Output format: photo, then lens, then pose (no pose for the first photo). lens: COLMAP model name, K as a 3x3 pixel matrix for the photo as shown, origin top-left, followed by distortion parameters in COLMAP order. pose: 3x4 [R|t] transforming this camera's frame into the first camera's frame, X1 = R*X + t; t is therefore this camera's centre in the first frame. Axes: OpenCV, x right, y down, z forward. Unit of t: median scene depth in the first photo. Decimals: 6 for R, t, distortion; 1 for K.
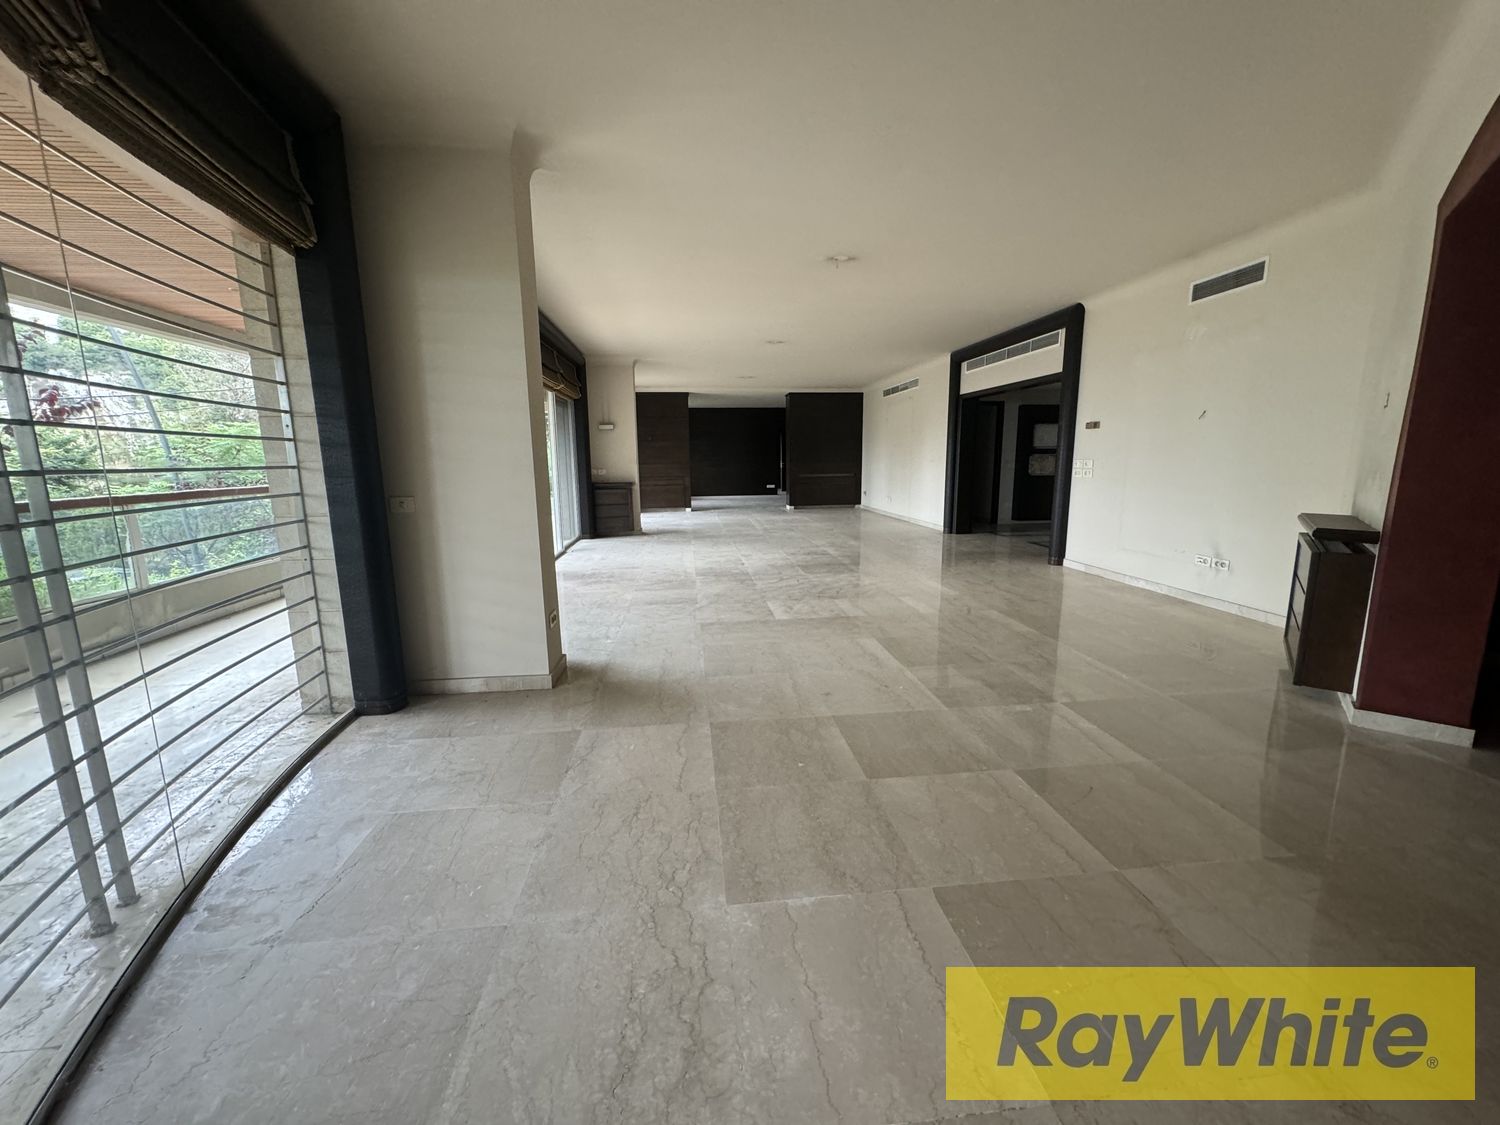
lens RADIAL K [[593.9, 0, 750.9], [0, 593.9, 559.5], [0, 0, 1]] dist [-0.004501, 0.001276]
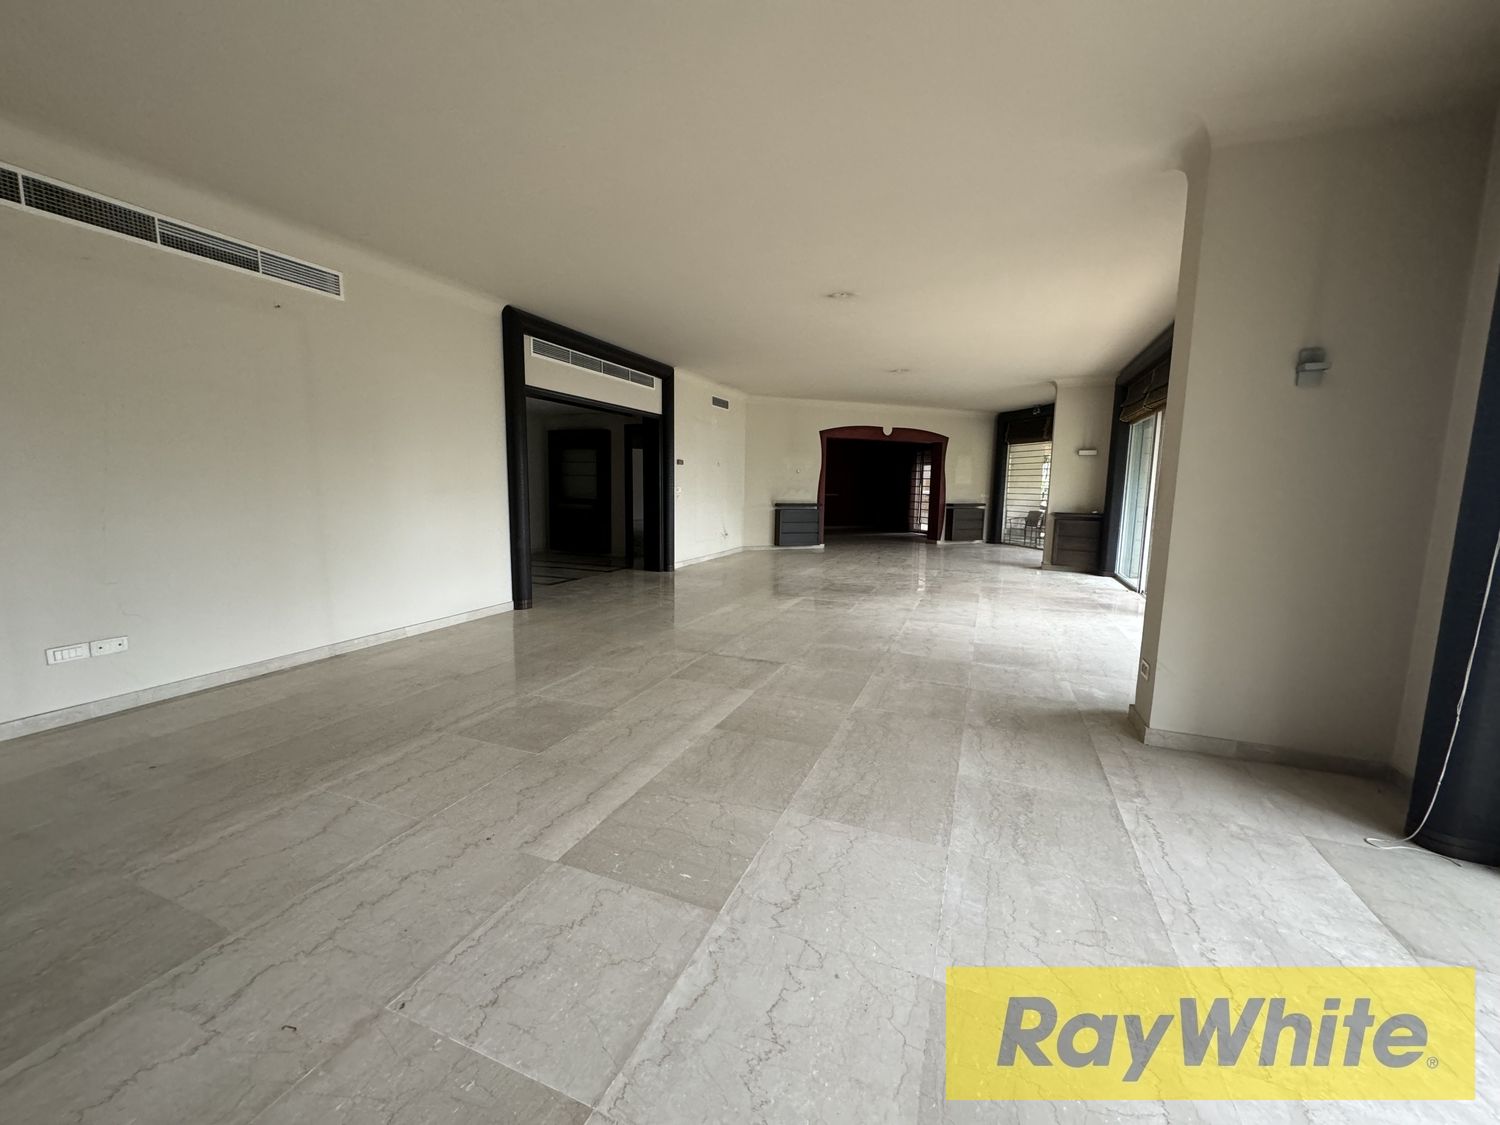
lens RADIAL K [[593.9, 0, 753.5], [0, 593.9, 563.1], [0, 0, 1]] dist [-0.004501, 0.001276]
pose [[-0.876275, -0.065067, 0.477398, -0.202101], [0.076309, 0.959591, 0.270855, -0.291167], [-0.475731, 0.273773, -0.835900, 1.716955]]
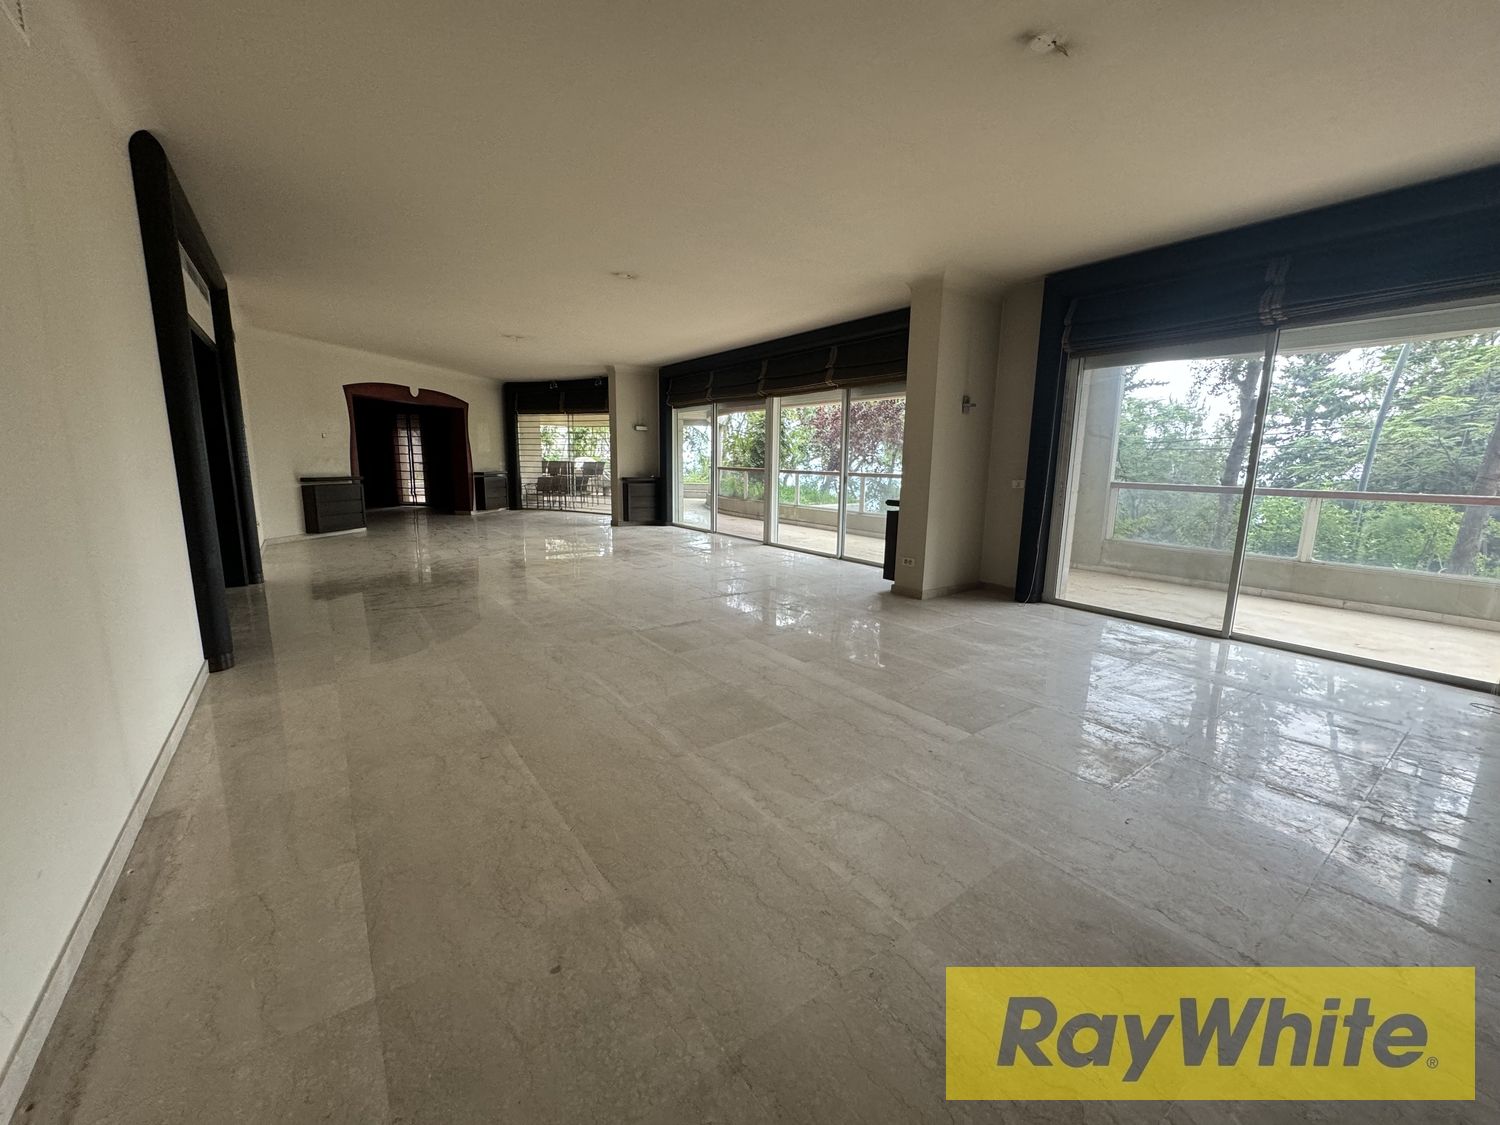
lens RADIAL K [[593.9, 0, 744.7], [0, 593.9, 562.6], [0, 0, 1]] dist [-0.004501, 0.001276]
pose [[-0.873685, 0.081982, -0.479534, 0.265048], [-0.087046, 0.943449, 0.319885, -0.308230], [0.478641, 0.321221, -0.817142, 1.774462]]
